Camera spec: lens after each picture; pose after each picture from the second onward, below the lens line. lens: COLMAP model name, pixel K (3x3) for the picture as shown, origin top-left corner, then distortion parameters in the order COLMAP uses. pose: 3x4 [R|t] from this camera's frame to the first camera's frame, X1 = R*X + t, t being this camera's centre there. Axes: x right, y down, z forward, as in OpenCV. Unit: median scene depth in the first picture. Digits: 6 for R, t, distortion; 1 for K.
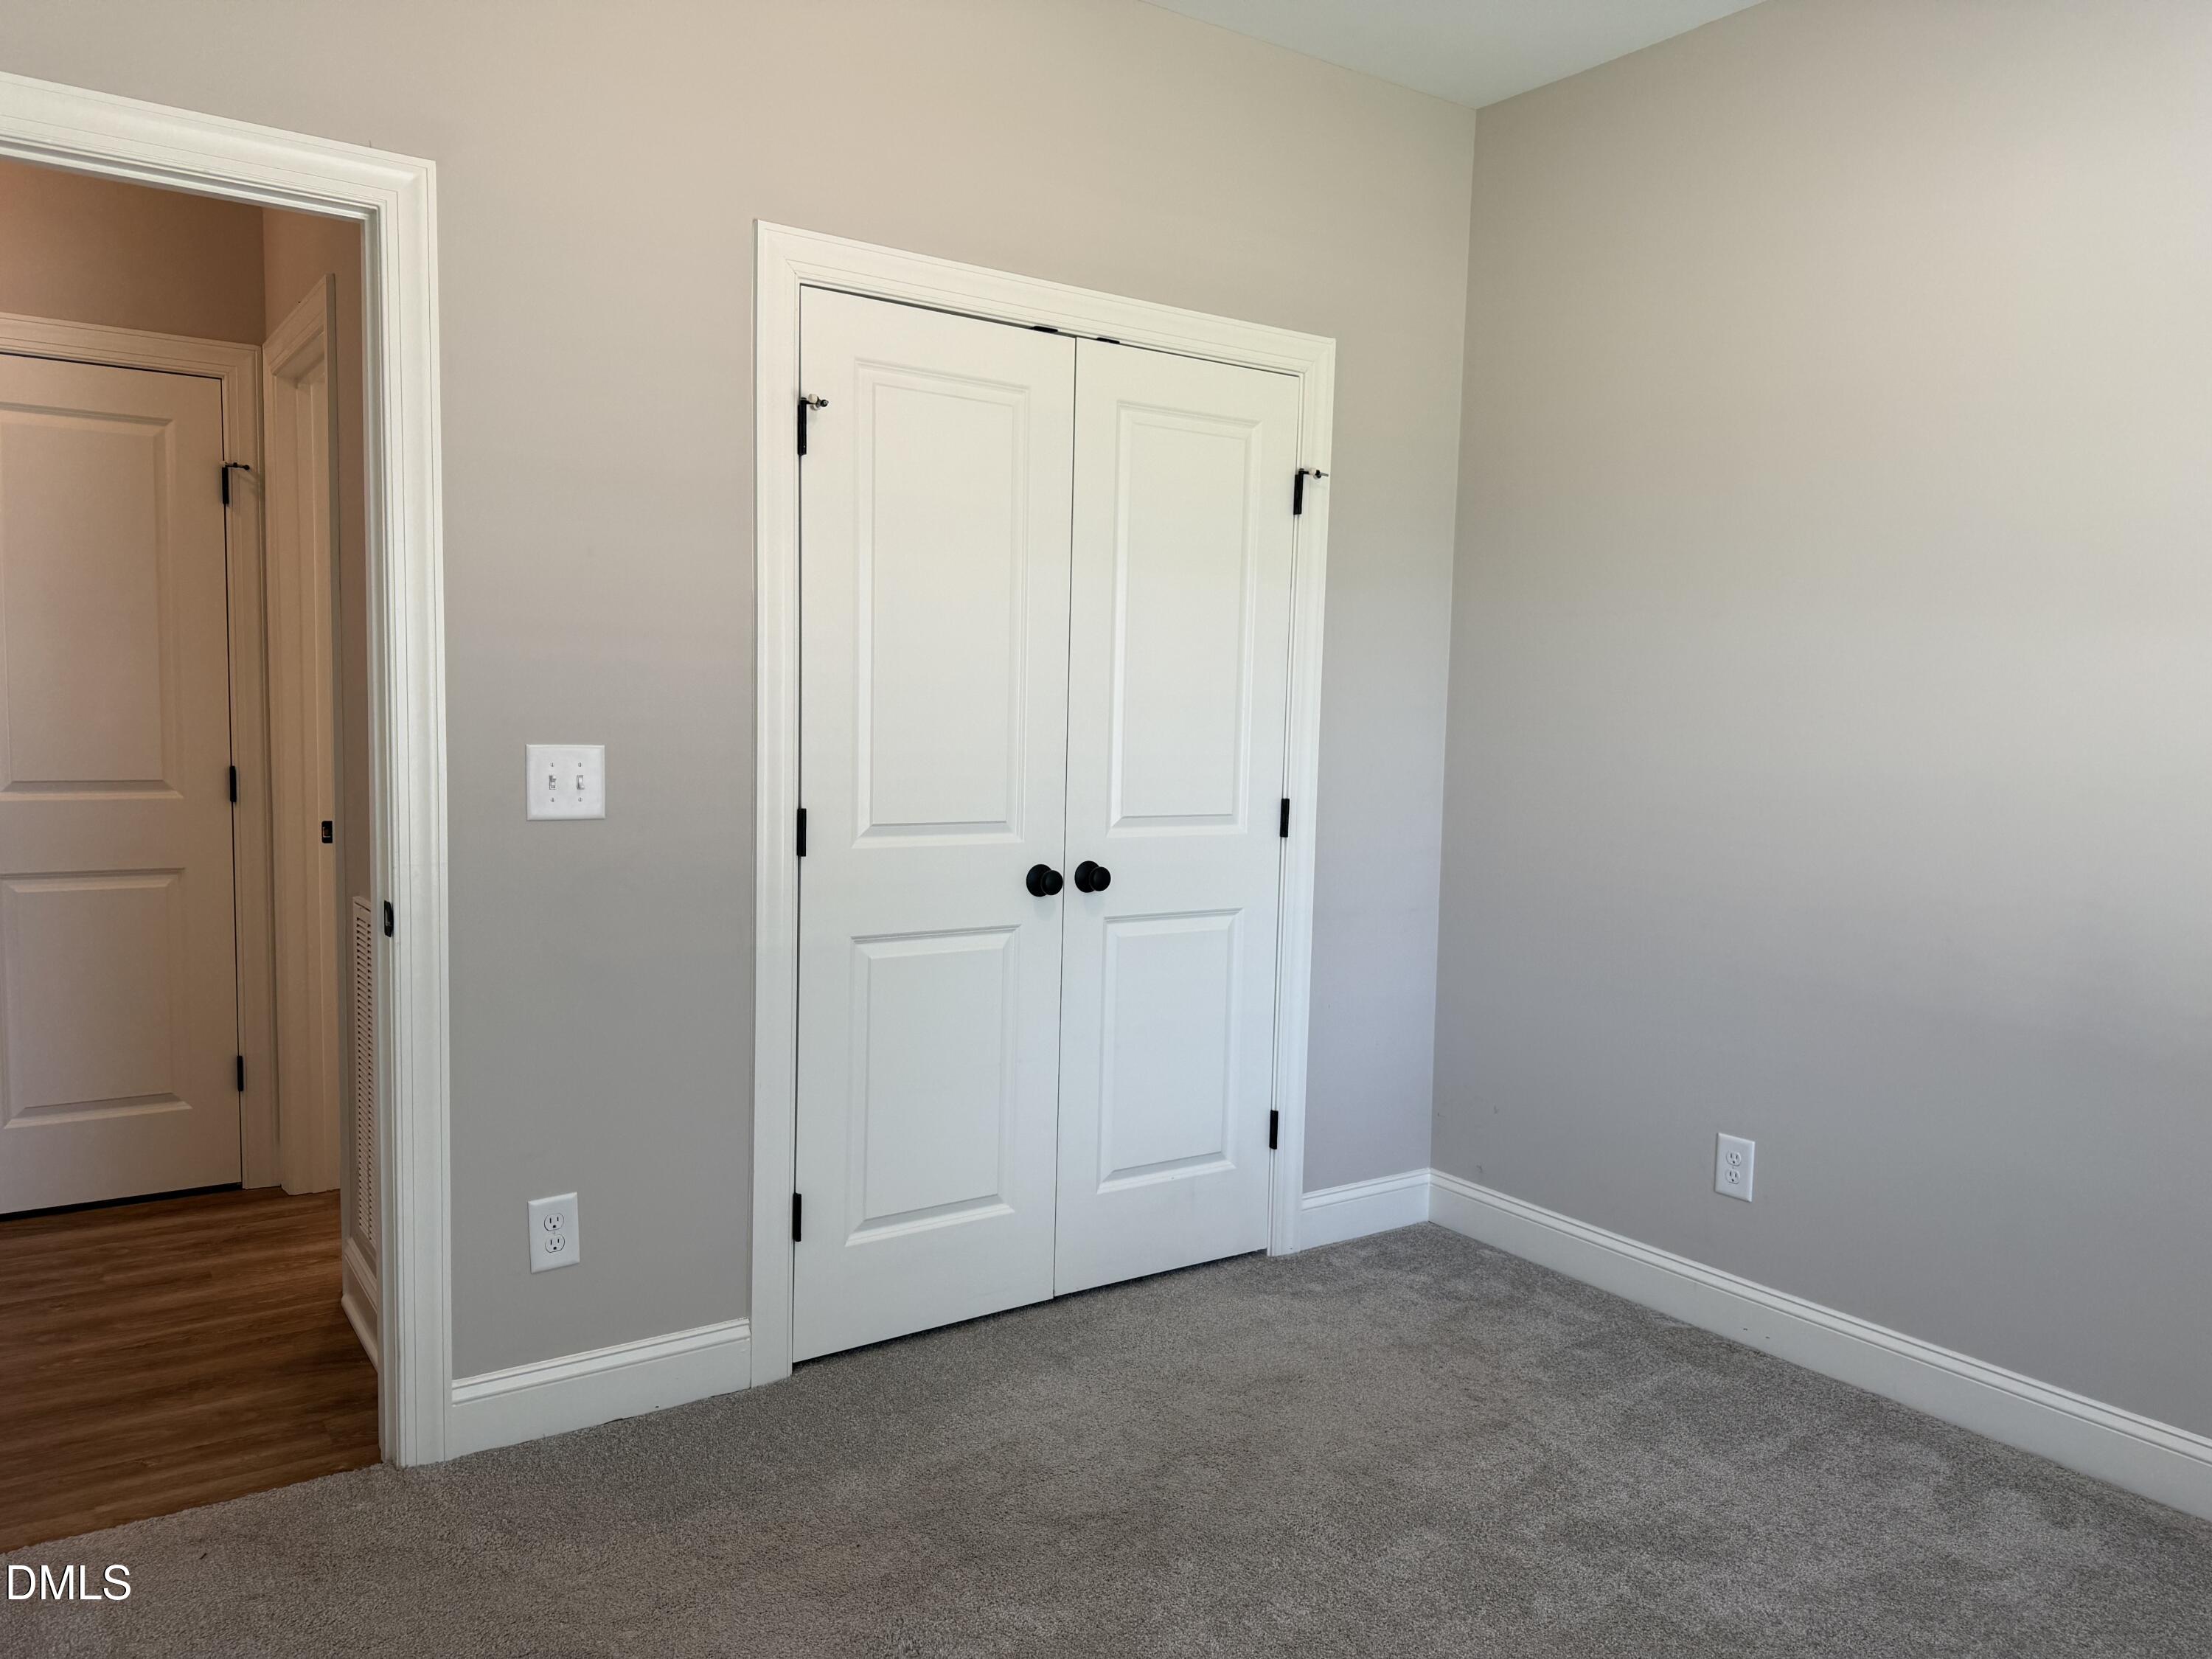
lens RADIAL K [[1572.8, 0, 1108.6], [0, 1572.8, 838.3], [0, 0, 1]] dist [-0.004650, -0.014795]
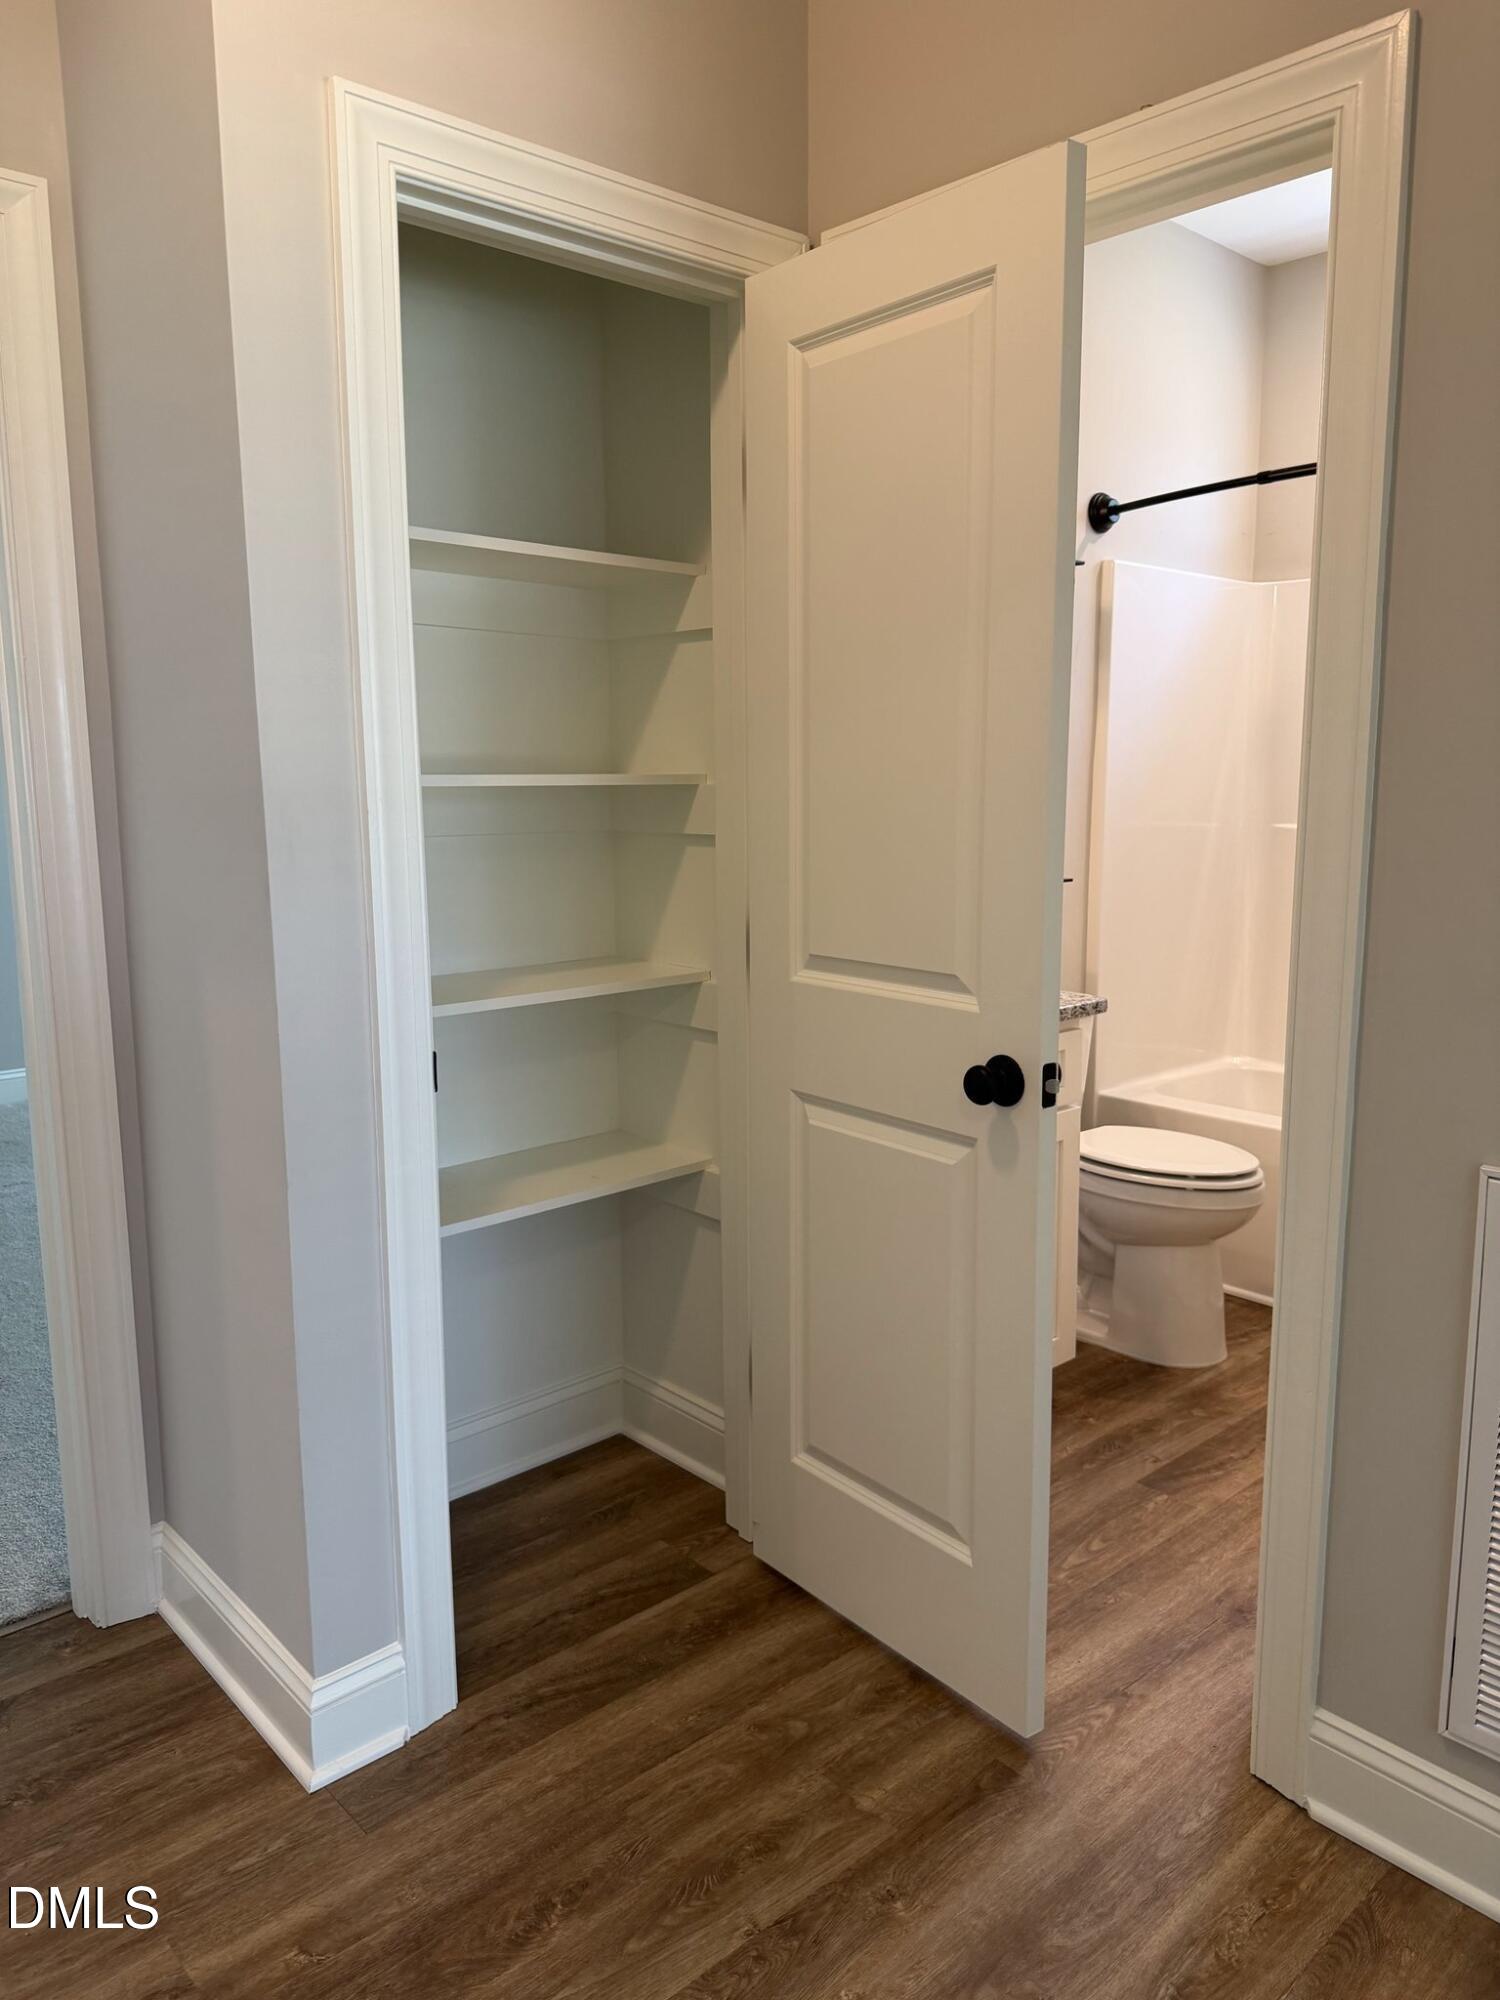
lens RADIAL K [[1426.0, 0, 749.8], [0, 1426.0, 997.1], [0, 0, 1]] dist [0.006186, -0.002413]
pose [[0.991607, -0.049134, 0.119588, -0.692214], [0.041157, 0.996817, 0.068285, -0.060764], [-0.122563, -0.062790, 0.990473, 0.456756]]
